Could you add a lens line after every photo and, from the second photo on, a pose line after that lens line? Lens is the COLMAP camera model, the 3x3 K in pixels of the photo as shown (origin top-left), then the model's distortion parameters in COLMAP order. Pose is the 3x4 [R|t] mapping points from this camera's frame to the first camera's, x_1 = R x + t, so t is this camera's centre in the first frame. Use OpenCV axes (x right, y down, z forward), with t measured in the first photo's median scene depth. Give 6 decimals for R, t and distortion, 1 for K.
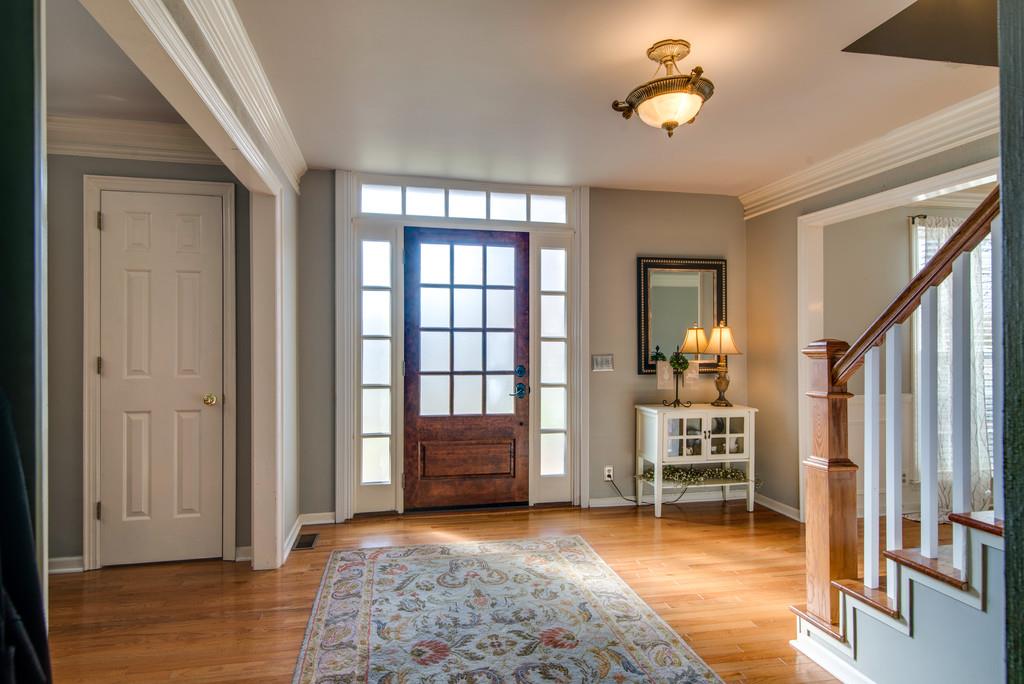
lens RADIAL K [[585.0, 0, 510.8], [0, 585.0, 346.9], [0, 0, 1]] dist [0.003999, 0.000531]
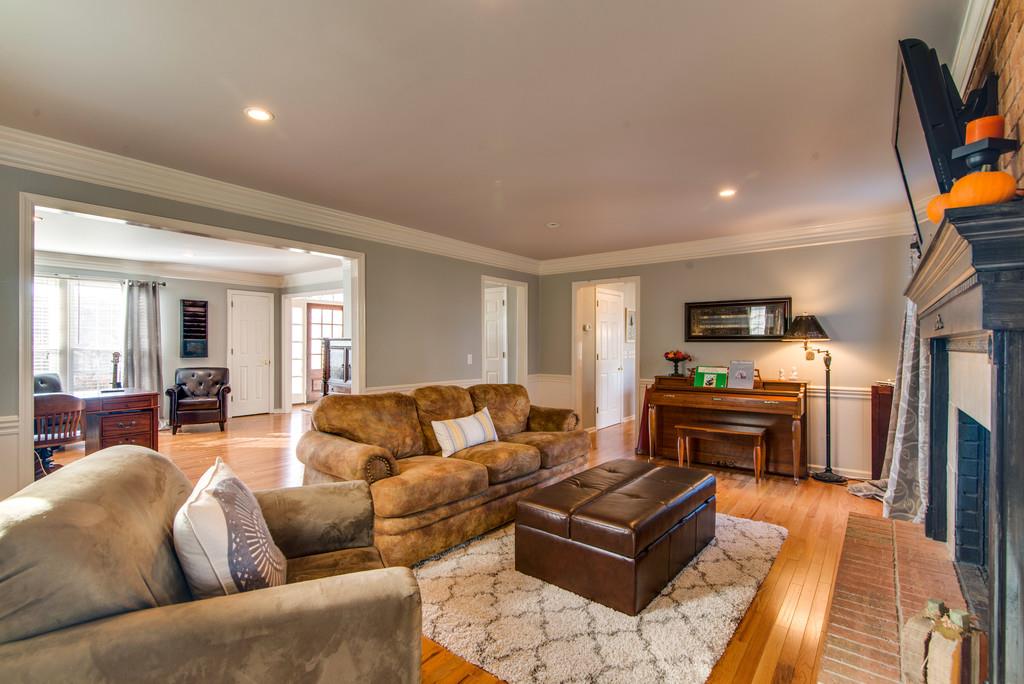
lens RADIAL K [[473.3, 0, 504.0], [0, 473.3, 342.7], [0, 0, 1]] dist [0.001167, -0.000209]
pose [[0.774377, 0.002653, 0.632719, -0.866066], [-0.002776, 0.999996, -0.000796, -0.012028], [-0.632718, -0.001140, 0.774381, -1.345520]]
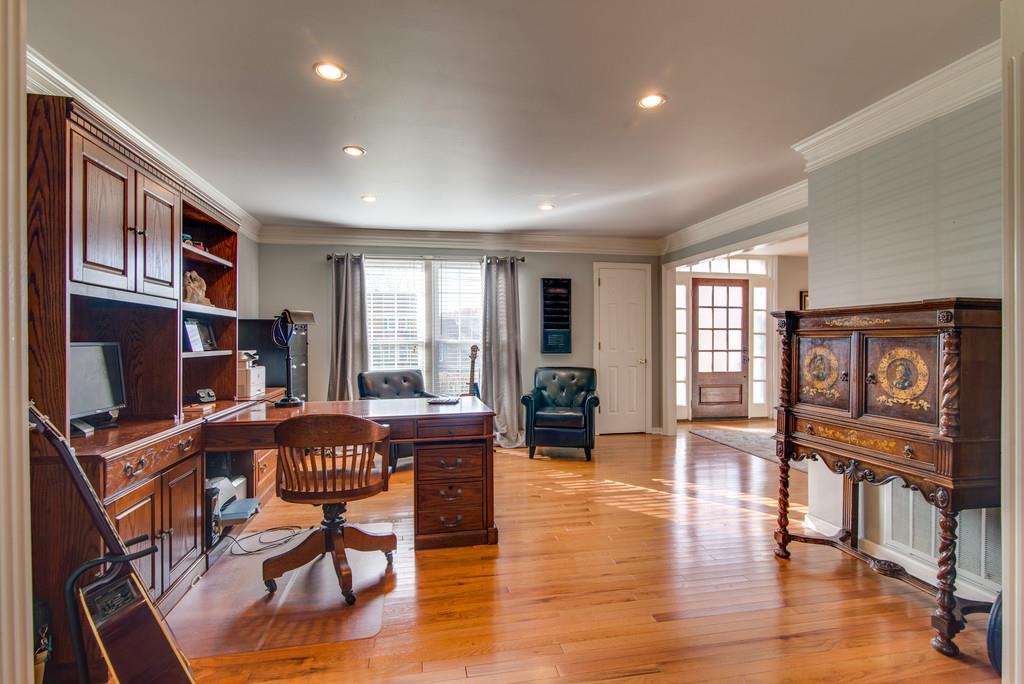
lens RADIAL K [[473.3, 0, 504.0], [0, 473.3, 342.7], [0, 0, 1]] dist [0.001167, -0.000209]
pose [[0.999653, -0.002670, -0.026196, -0.759264], [0.002766, 0.999990, 0.003630, 0.008864], [0.026186, -0.003701, 0.999650, -0.621192]]
